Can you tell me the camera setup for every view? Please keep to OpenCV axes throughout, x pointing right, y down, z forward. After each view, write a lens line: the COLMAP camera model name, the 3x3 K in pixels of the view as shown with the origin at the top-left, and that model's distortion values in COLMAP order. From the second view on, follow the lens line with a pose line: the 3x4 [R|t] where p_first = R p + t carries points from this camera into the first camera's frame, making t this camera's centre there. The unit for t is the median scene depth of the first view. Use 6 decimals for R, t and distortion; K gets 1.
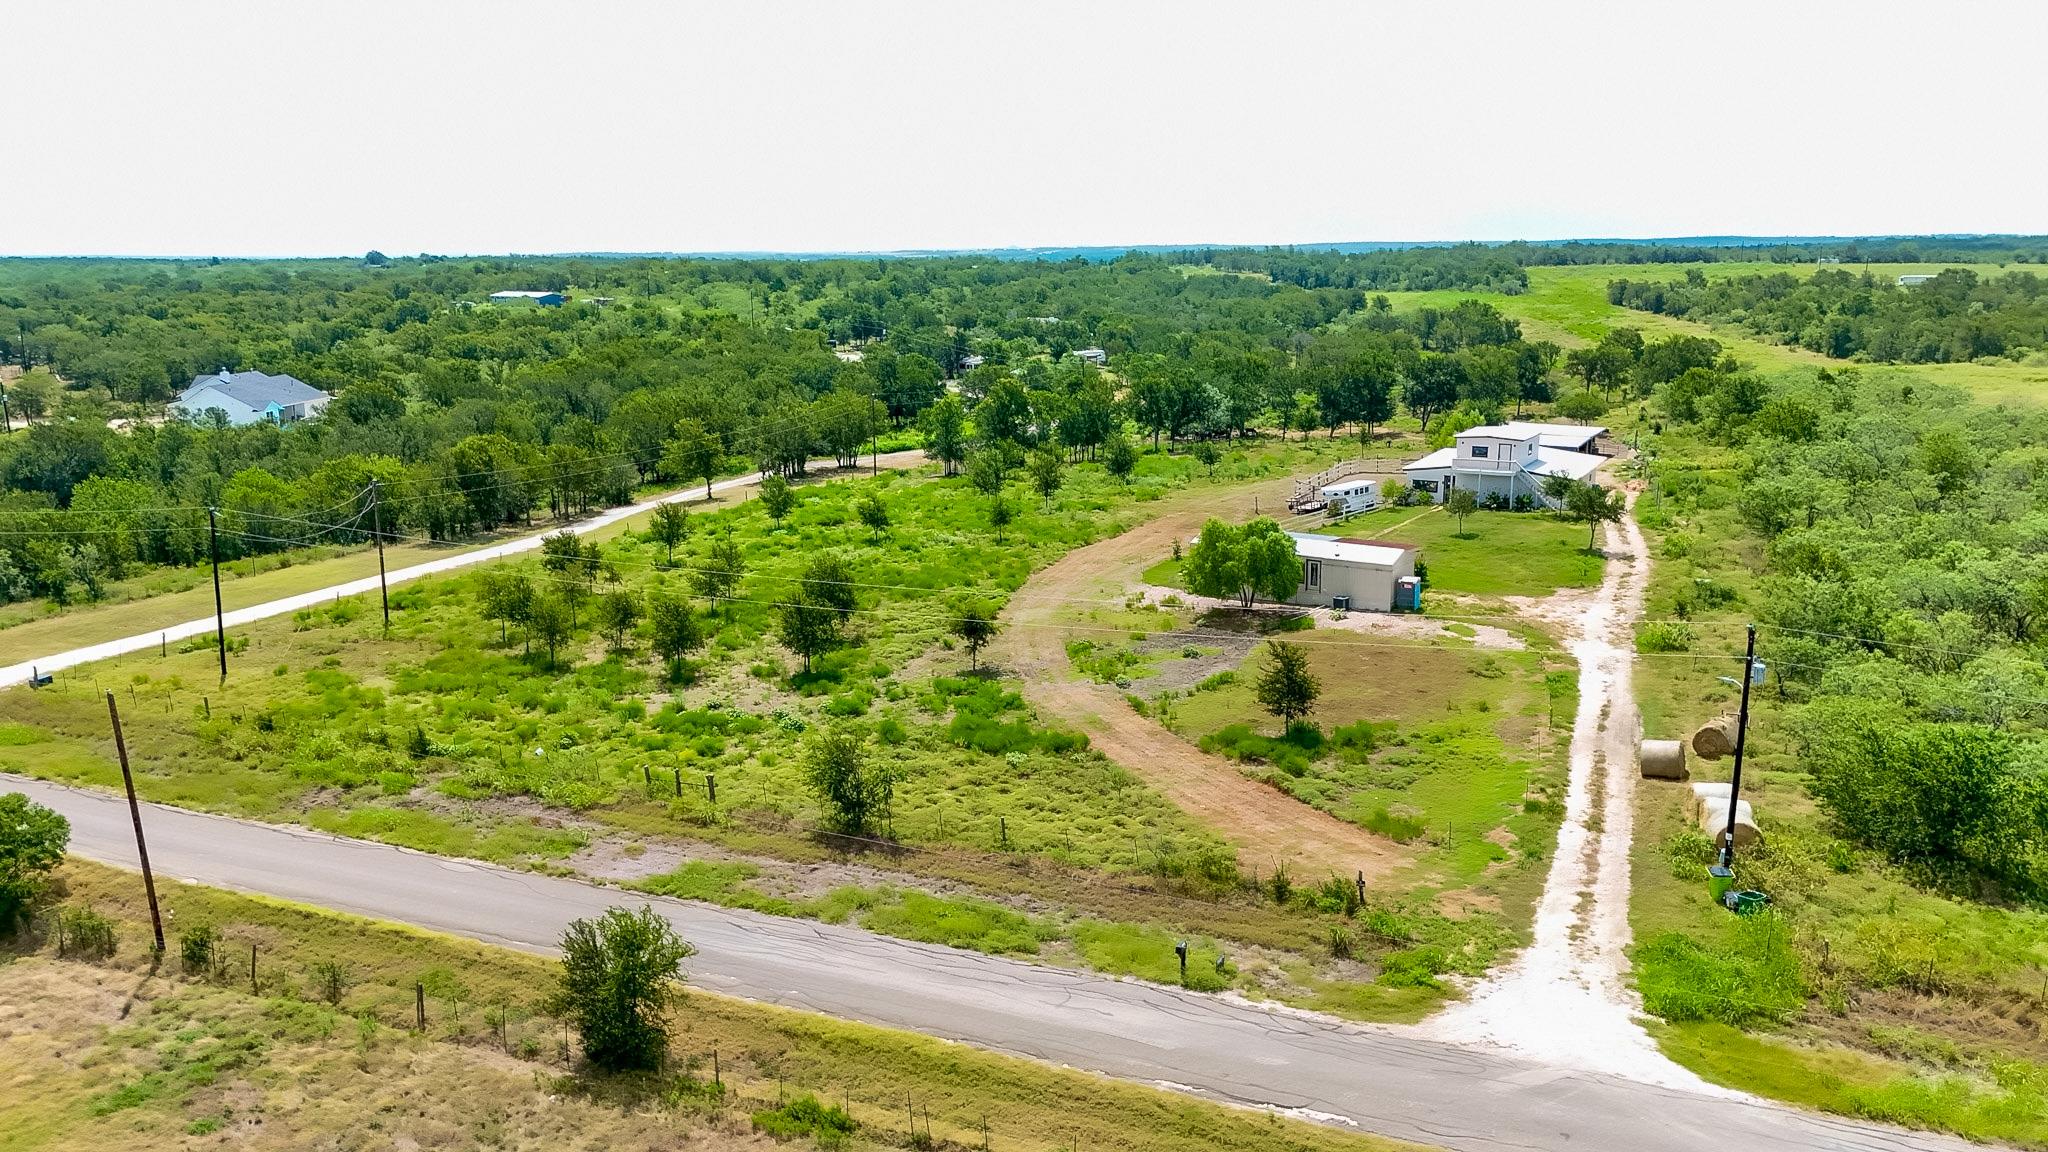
lens RADIAL K [[1497.2, 0, 1018.1], [0, 1497.2, 570.5], [0, 0, 1]] dist [0.072827, -0.065393]
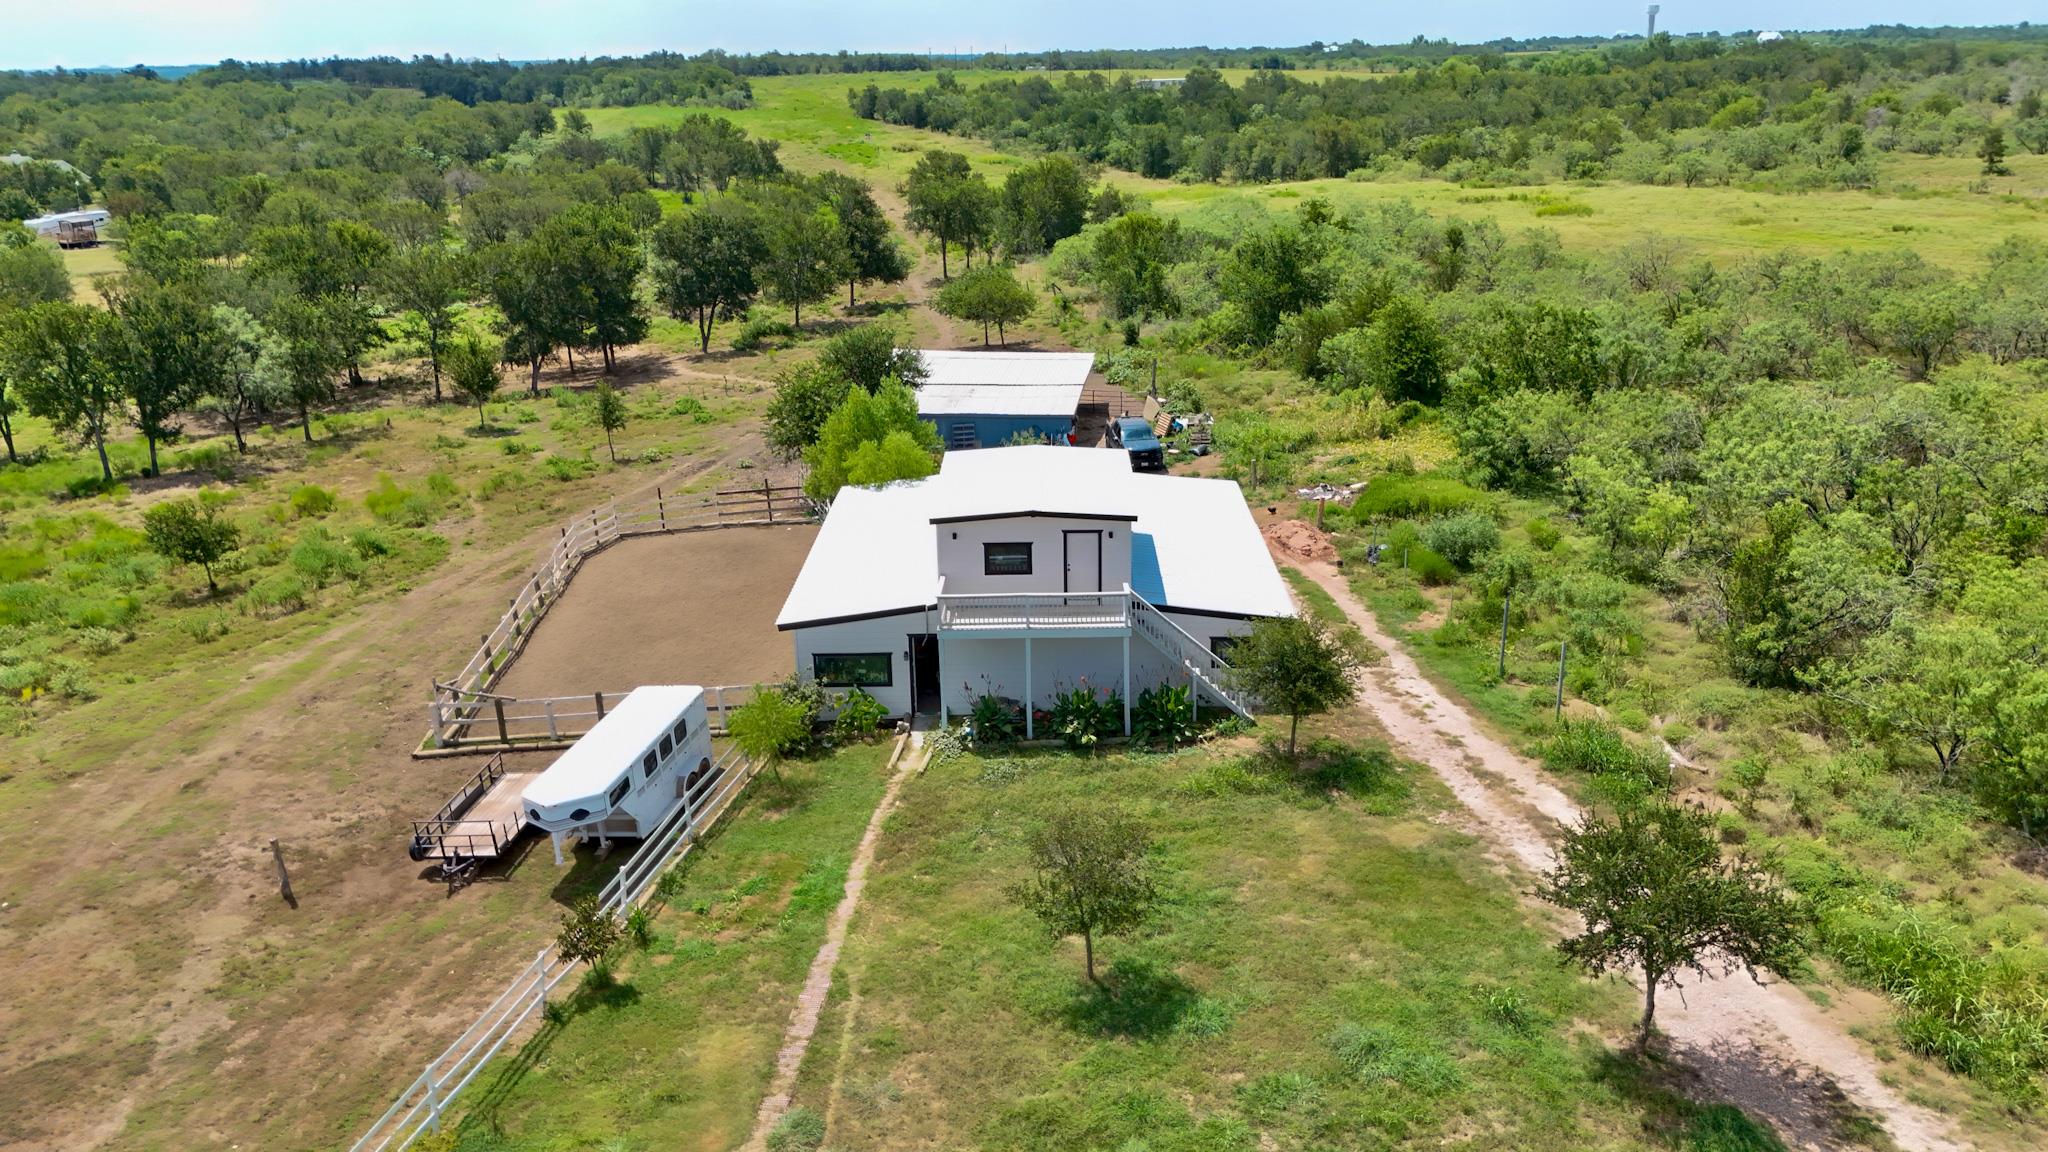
lens RADIAL K [[1514.3, 0, 1030.3], [0, 1514.3, 574.1], [0, 0, 1]] dist [0.078488, -0.077297]
pose [[0.869906, -0.167761, 0.463810, 0.219995], [0.116367, 0.983638, 0.137529, -0.163318], [-0.479293, -0.065665, 0.875195, 0.980722]]
